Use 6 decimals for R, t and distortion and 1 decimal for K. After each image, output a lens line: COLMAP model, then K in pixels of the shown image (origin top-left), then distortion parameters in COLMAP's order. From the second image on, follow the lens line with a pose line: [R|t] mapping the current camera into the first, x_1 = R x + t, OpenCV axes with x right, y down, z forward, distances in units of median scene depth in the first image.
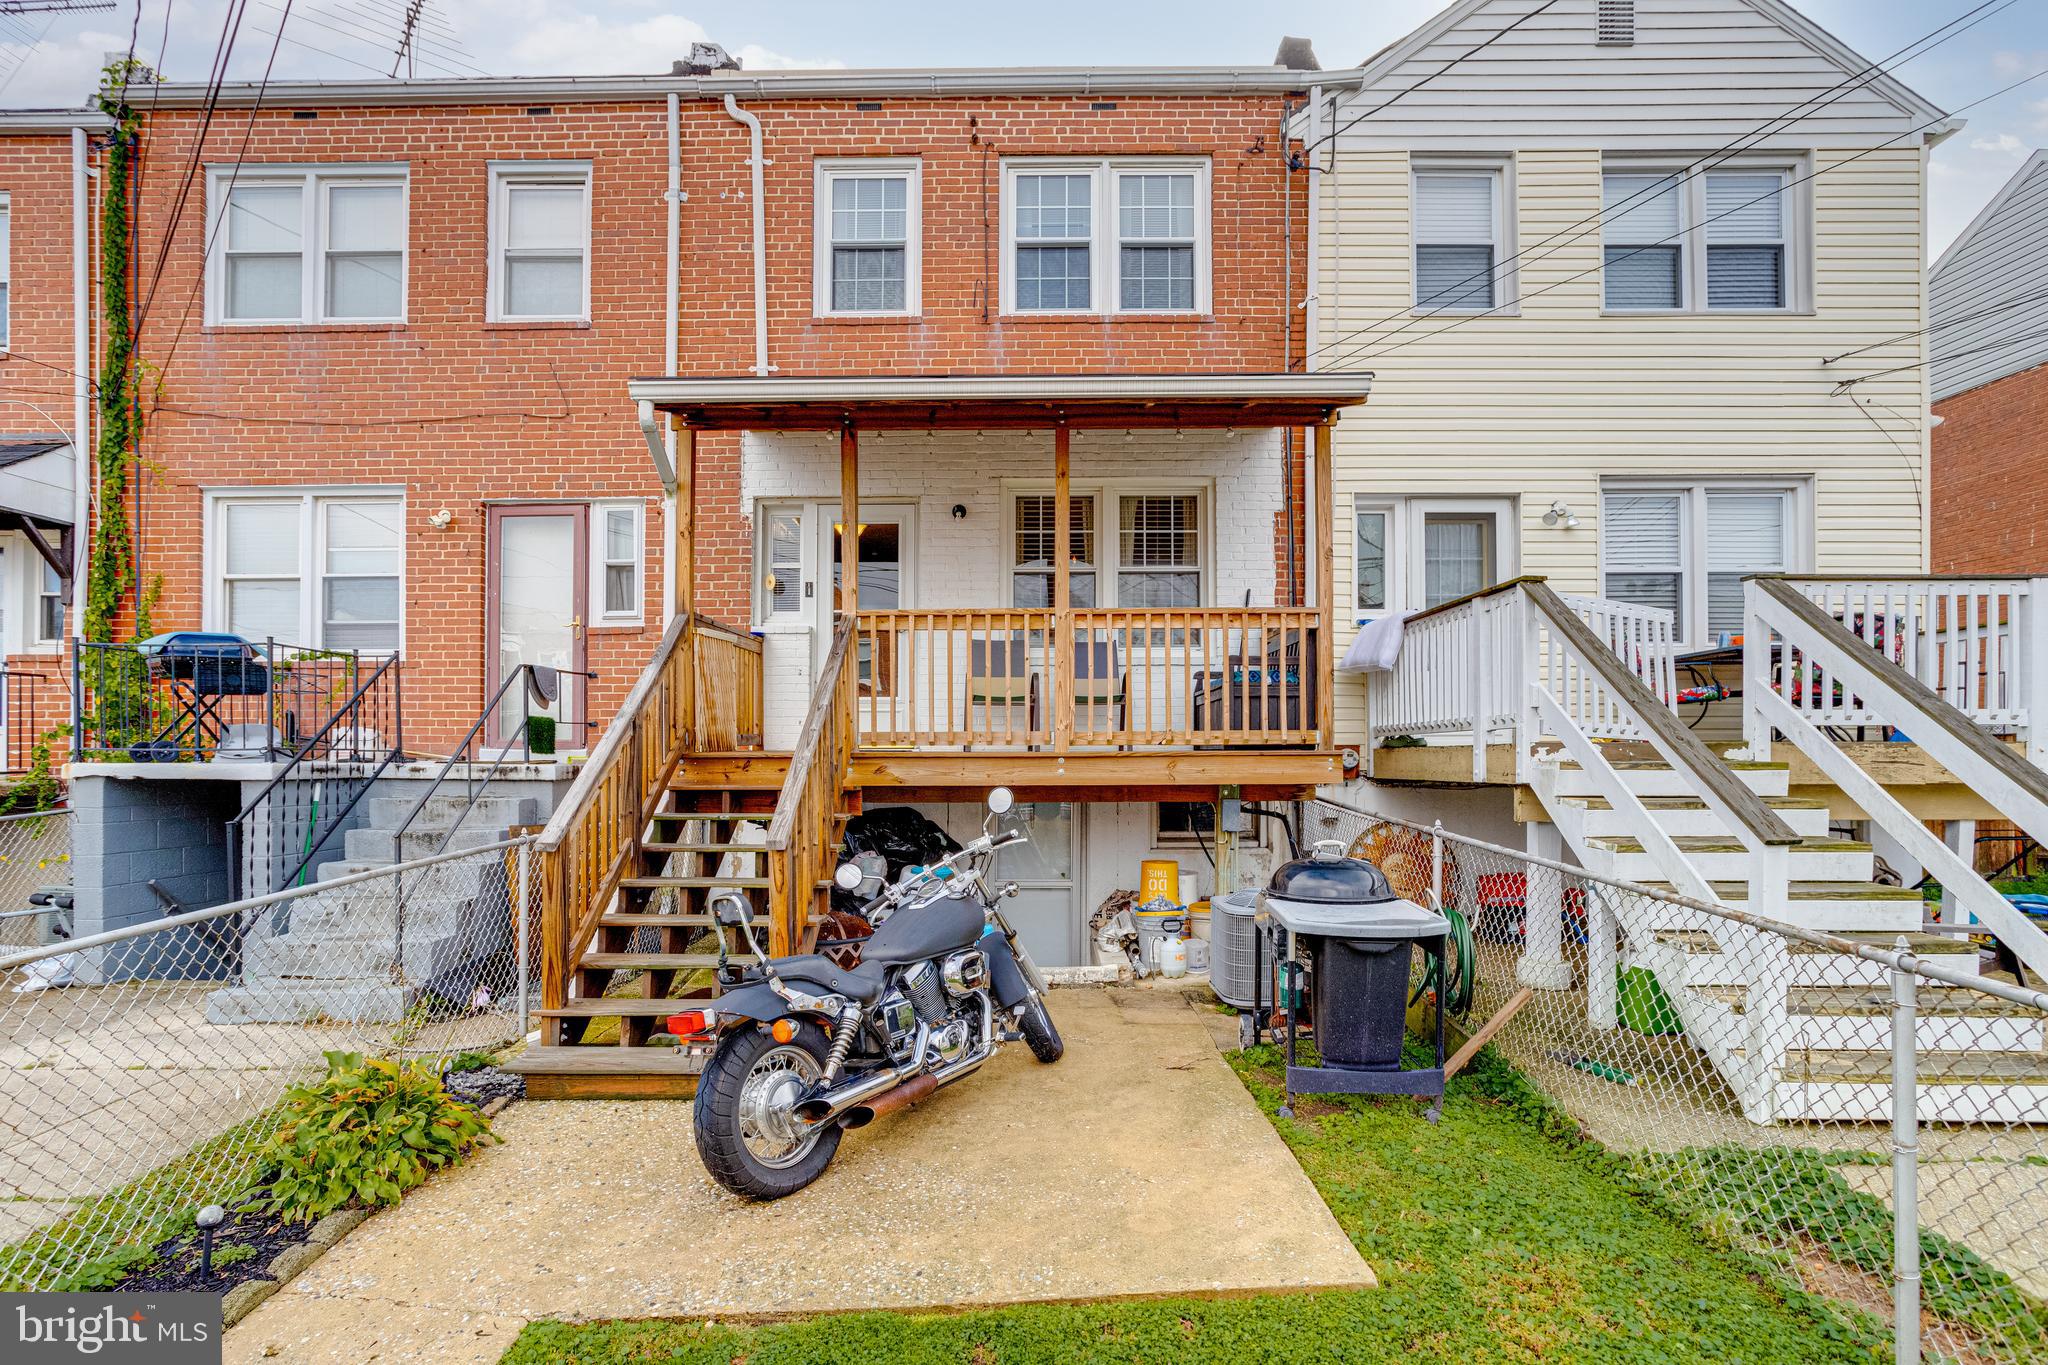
lens RADIAL K [[1036.0, 0, 1016.9], [0, 1036.0, 755.2], [0, 0, 1]] dist [-0.036539, 0.018843]
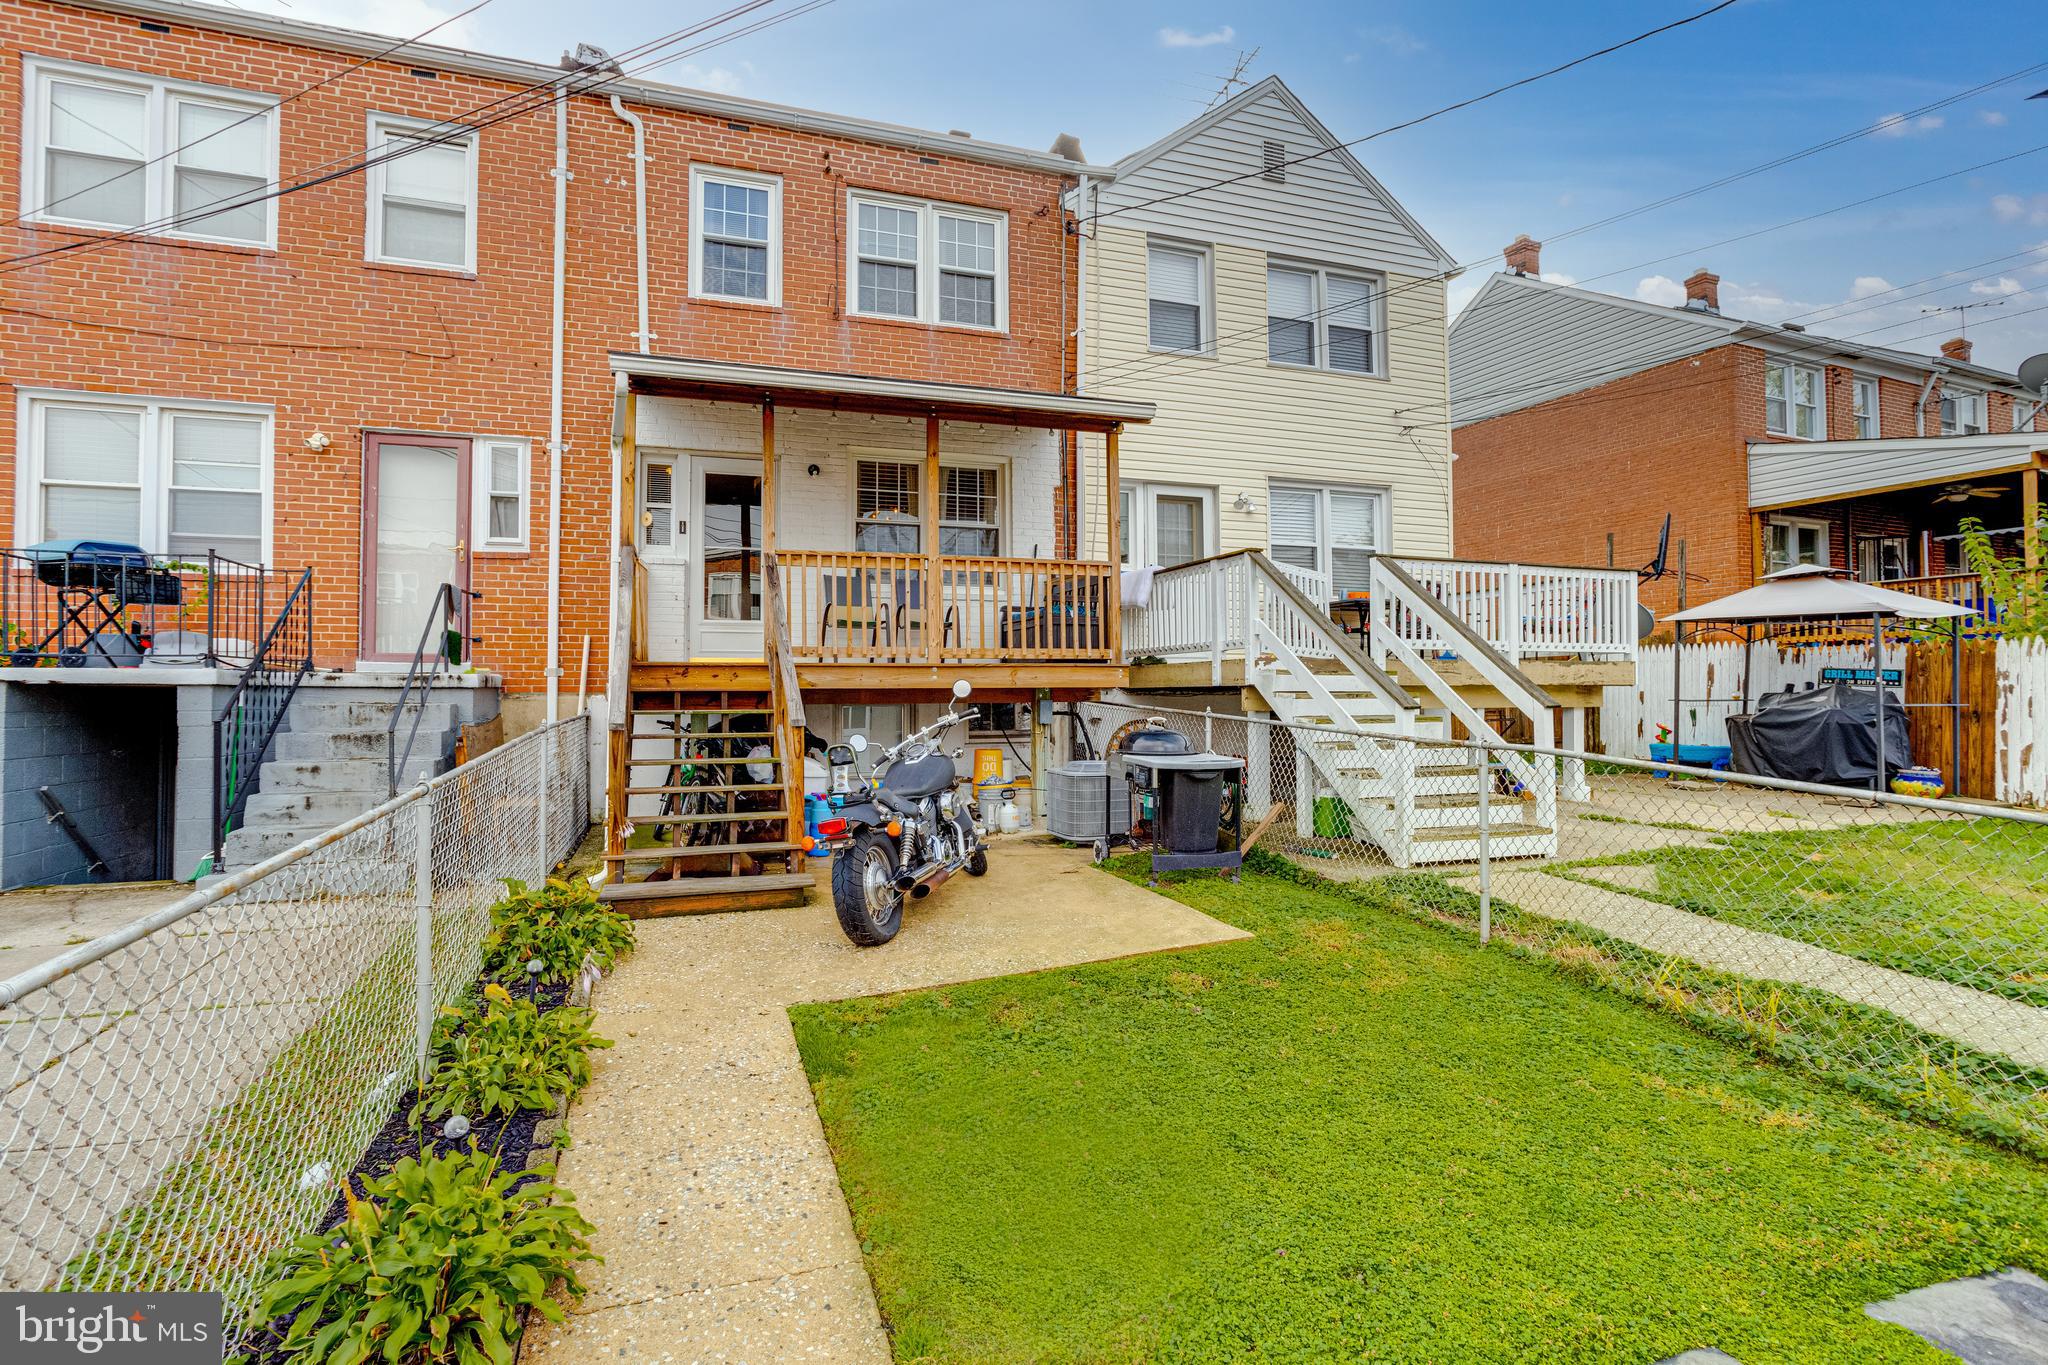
lens RADIAL K [[1004.8, 0, 1019.3], [0, 1004.8, 666.7], [0, 0, 1]] dist [-0.039591, 0.021656]
pose [[0.940503, 0.006201, 0.339730, -0.227263], [0.001903, 0.999722, -0.023516, 0.024467], [-0.339781, 0.022763, 0.940229, -0.188987]]
